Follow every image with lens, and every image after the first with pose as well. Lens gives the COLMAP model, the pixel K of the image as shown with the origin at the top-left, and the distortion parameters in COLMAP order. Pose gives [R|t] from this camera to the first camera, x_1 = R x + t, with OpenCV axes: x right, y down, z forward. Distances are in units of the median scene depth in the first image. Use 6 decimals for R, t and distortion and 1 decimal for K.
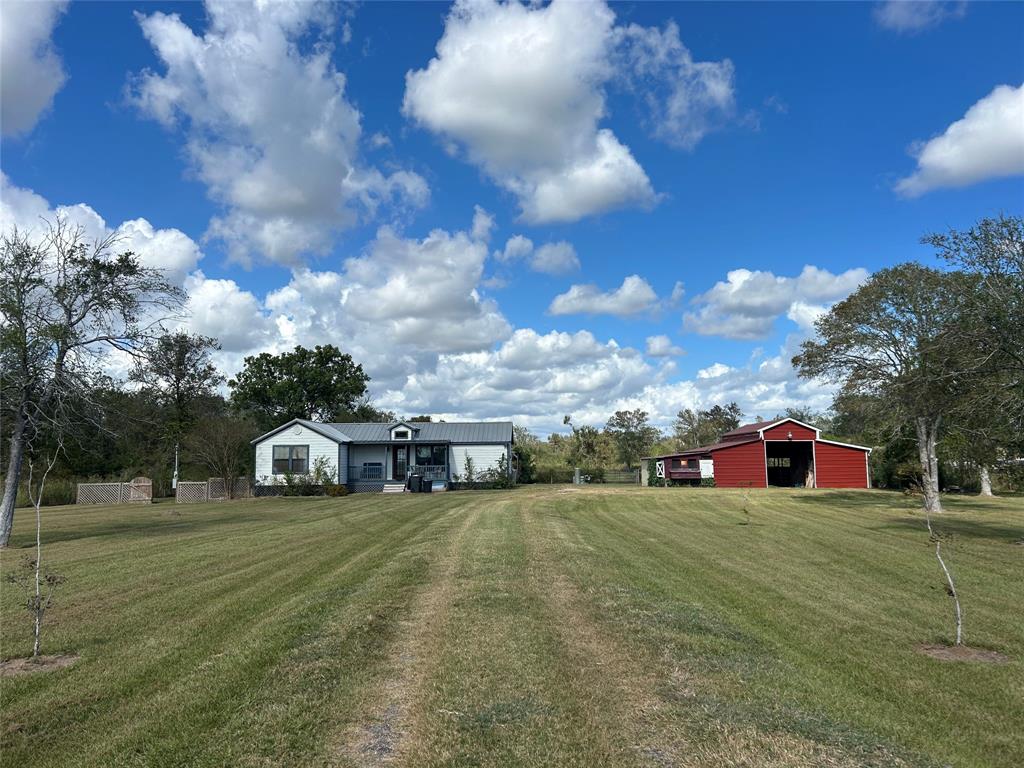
lens RADIAL K [[776.3, 0, 512.6], [0, 776.3, 385.1], [0, 0, 1]] dist [-0.000309, -0.002755]
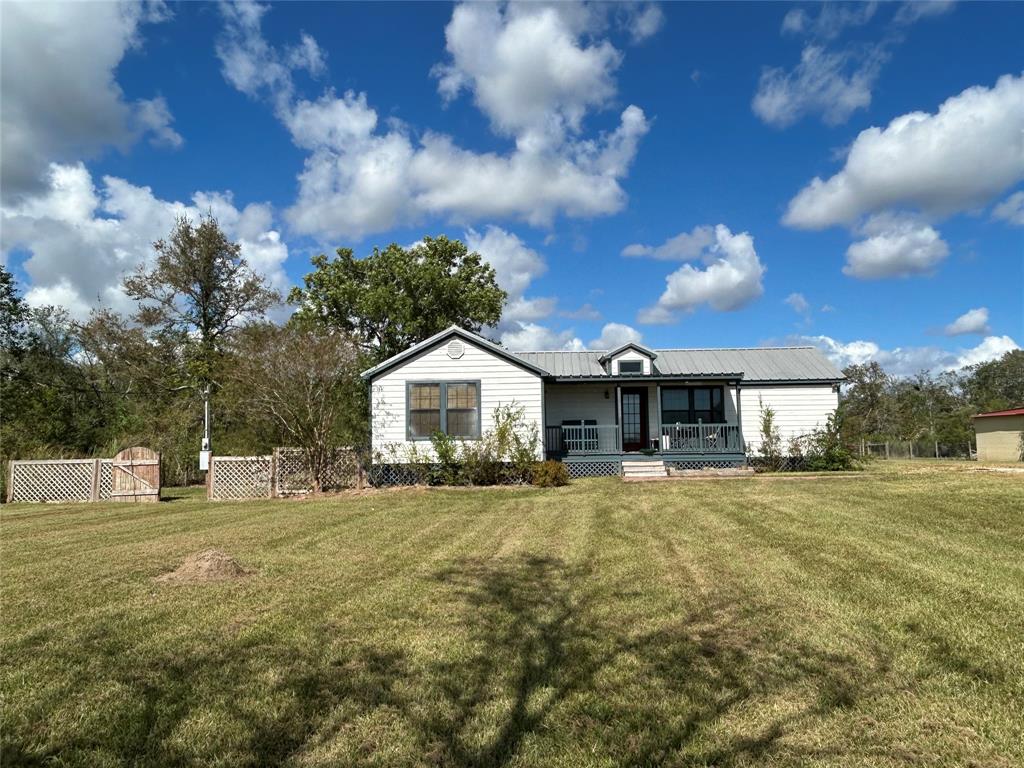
lens RADIAL K [[714.2, 0, 511.3], [0, 714.2, 382.4], [0, 0, 1]] dist [0.008243, 0.000620]
pose [[0.999994, -0.001124, 0.003287, -0.244190], [0.001081, 0.999917, 0.012815, 0.072345], [-0.003301, -0.012811, 0.999912, 0.549864]]
